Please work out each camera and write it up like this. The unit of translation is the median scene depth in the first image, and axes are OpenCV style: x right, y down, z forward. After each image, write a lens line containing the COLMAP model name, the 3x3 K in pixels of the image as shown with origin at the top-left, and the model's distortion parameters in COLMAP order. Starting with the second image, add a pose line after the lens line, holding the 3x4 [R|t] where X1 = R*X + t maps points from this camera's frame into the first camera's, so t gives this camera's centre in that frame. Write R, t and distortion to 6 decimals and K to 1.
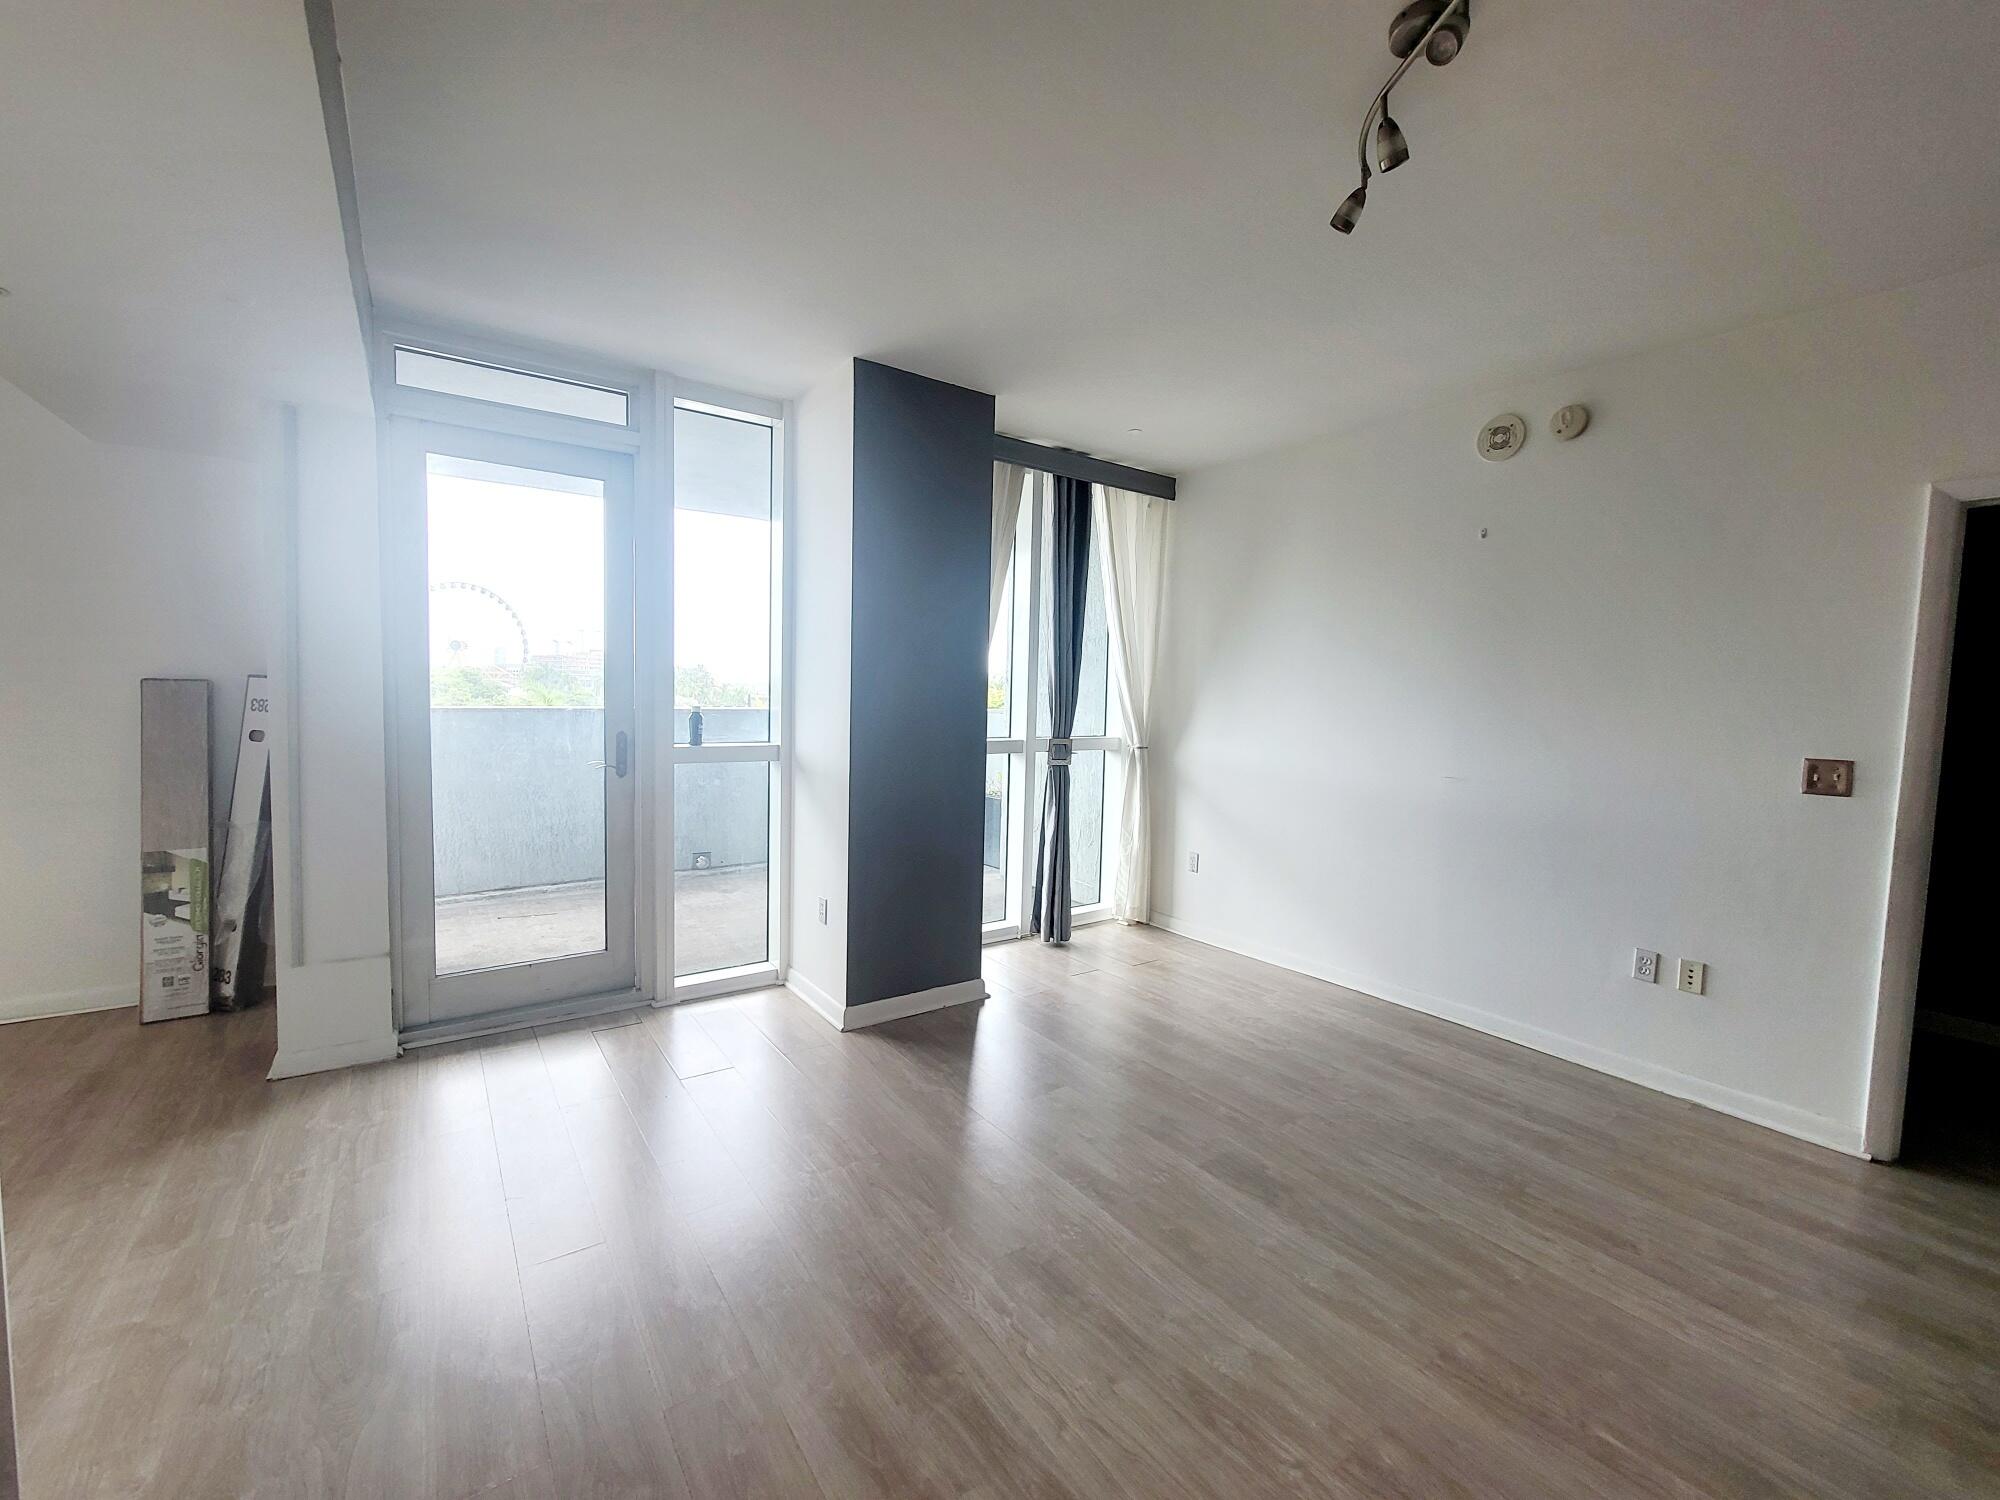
lens RADIAL K [[820.5, 0, 993.4], [0, 820.5, 743.0], [0, 0, 1]] dist [-0.008700, 0.001041]
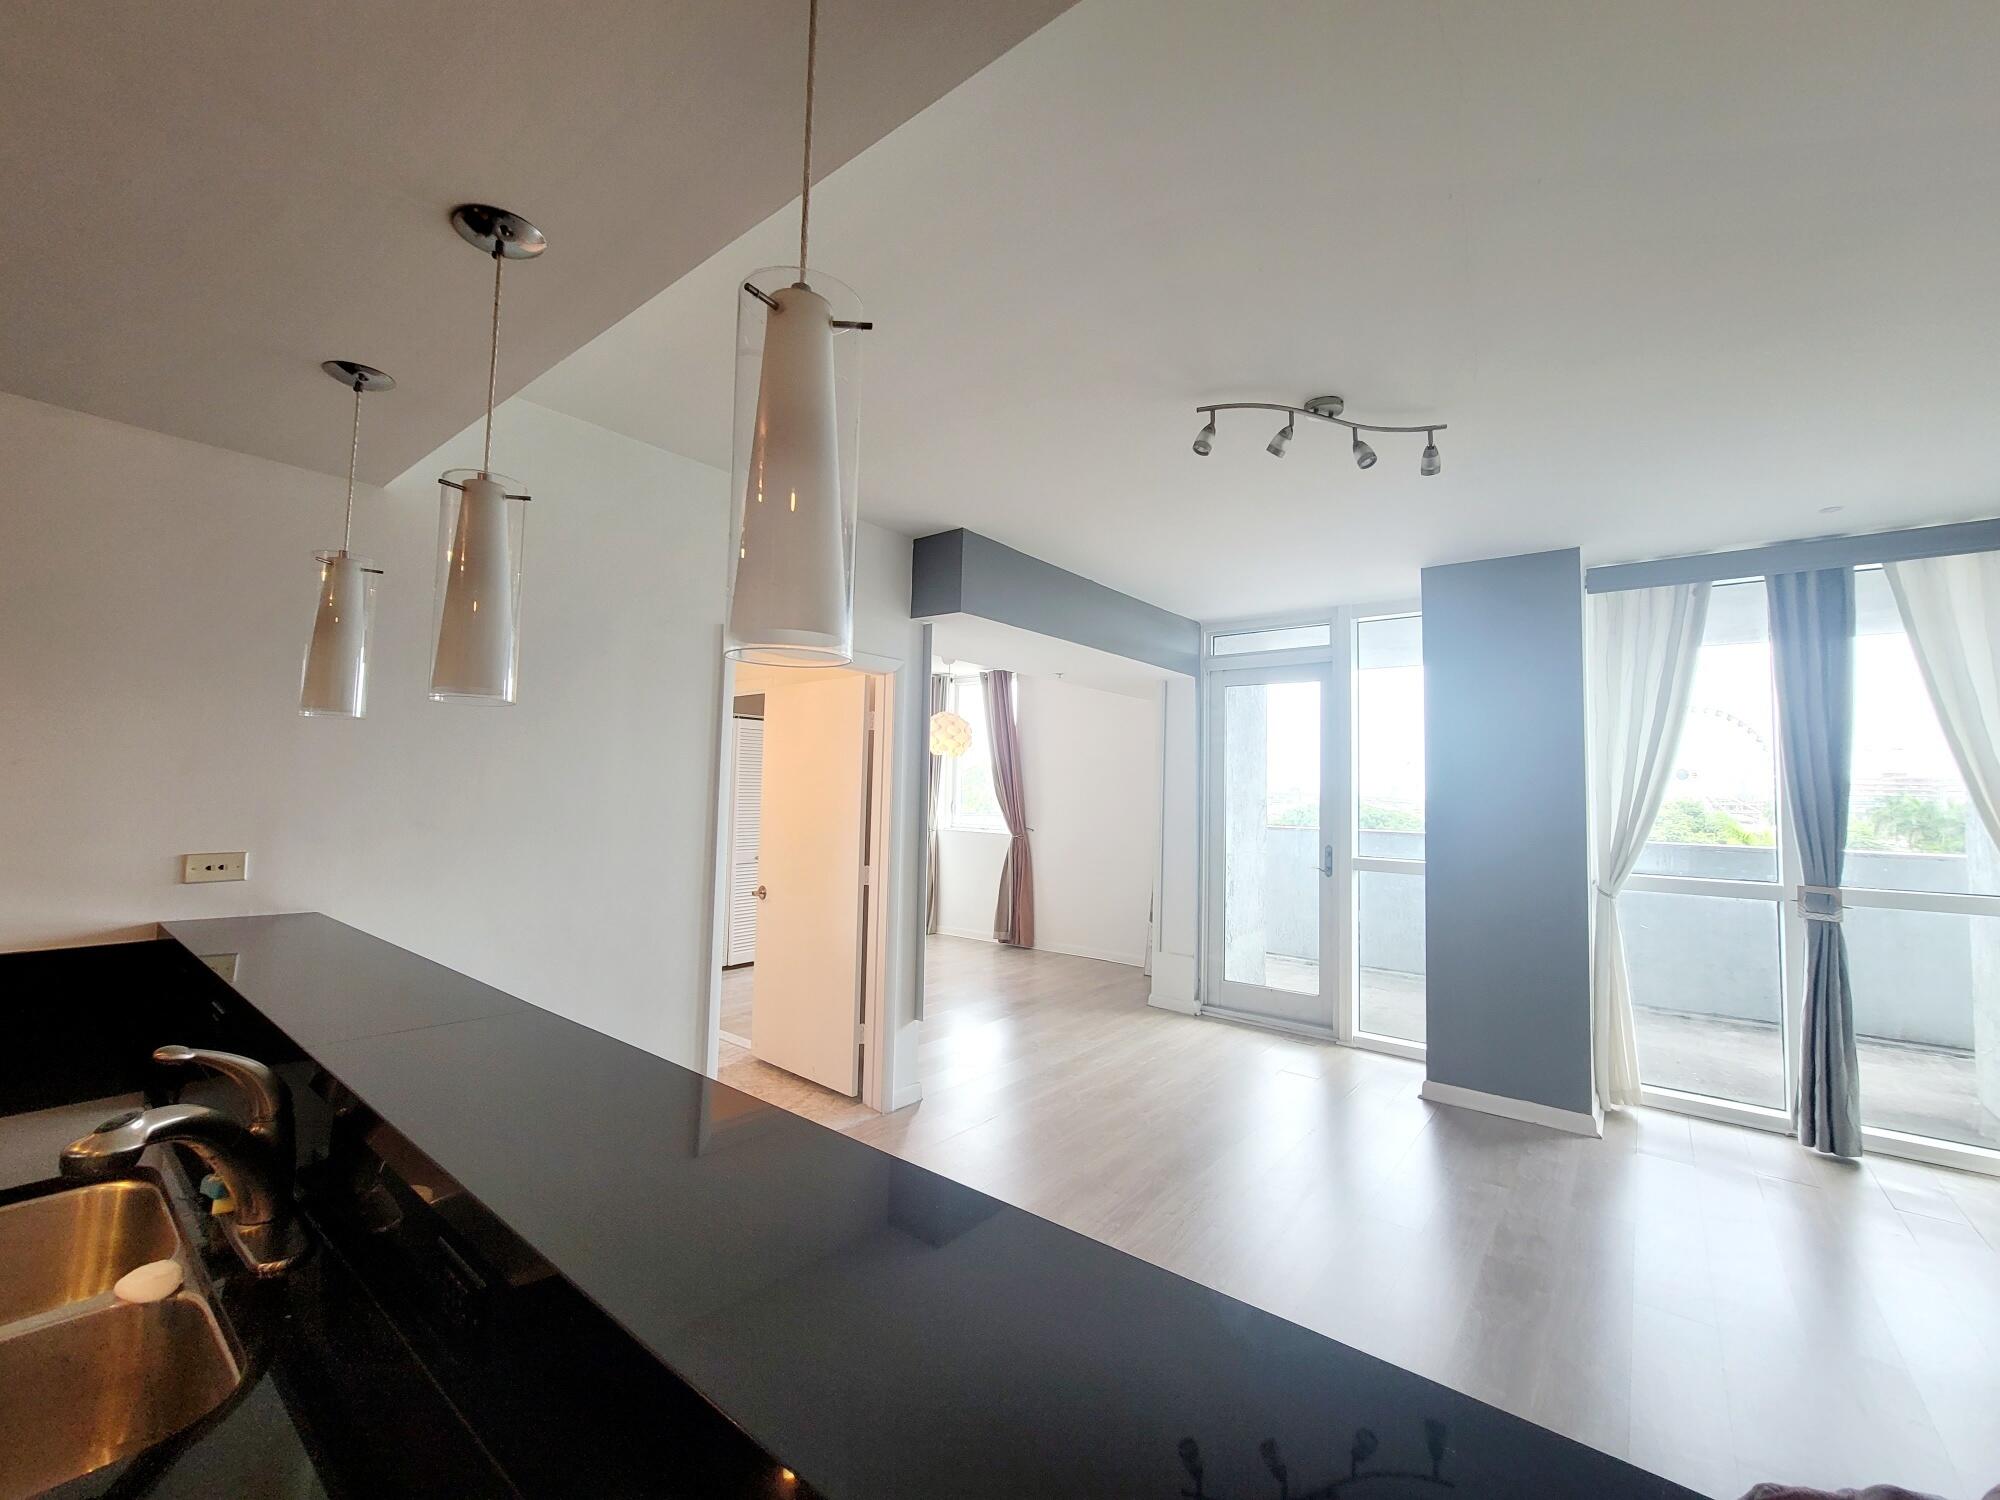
lens RADIAL K [[820.5, 0, 993.4], [0, 820.5, 743.0], [0, 0, 1]] dist [-0.008700, 0.001041]
pose [[0.275898, -0.076230, -0.958159, 0.857922], [-0.081271, 0.991430, -0.102279, 0.003094], [0.957745, 0.106089, 0.267338, 0.009192]]
